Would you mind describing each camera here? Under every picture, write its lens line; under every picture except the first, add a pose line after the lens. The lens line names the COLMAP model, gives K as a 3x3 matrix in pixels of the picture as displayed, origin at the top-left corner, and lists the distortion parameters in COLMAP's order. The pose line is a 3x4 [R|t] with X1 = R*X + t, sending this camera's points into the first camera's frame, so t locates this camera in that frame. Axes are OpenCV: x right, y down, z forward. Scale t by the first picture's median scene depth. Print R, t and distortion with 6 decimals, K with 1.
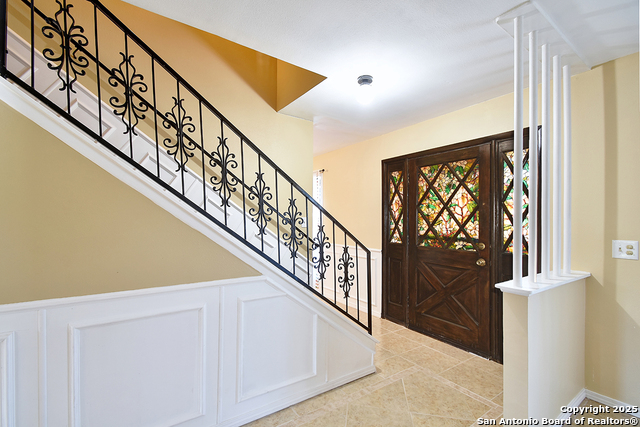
lens RADIAL K [[284.3, 0, 318.4], [0, 284.3, 229.7], [0, 0, 1]] dist [0.014281, -0.004882]
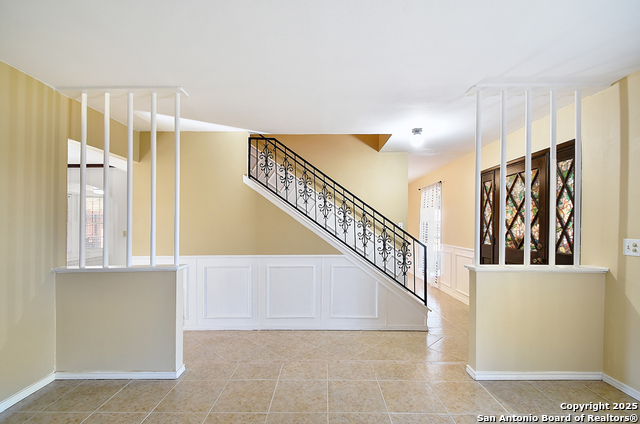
lens RADIAL K [[284.3, 0, 325.2], [0, 284.3, 235.2], [0, 0, 1]] dist [0.014281, -0.004882]
pose [[0.820971, 0.006185, -0.570937, 0.685546], [-0.010767, 0.999931, -0.004650, 0.037511], [0.570869, 0.009965, 0.820981, -0.542615]]
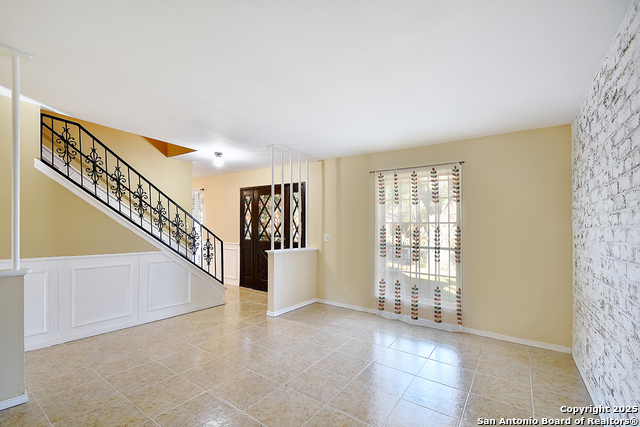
lens RADIAL K [[284.3, 0, 313.4], [0, 284.3, 232.5], [0, 0, 1]] dist [0.014281, -0.004882]
pose [[0.940906, 0.000033, 0.338667, 0.126981], [0.004605, 0.999906, -0.012892, 0.051374], [-0.338636, 0.013690, 0.940818, -1.180824]]
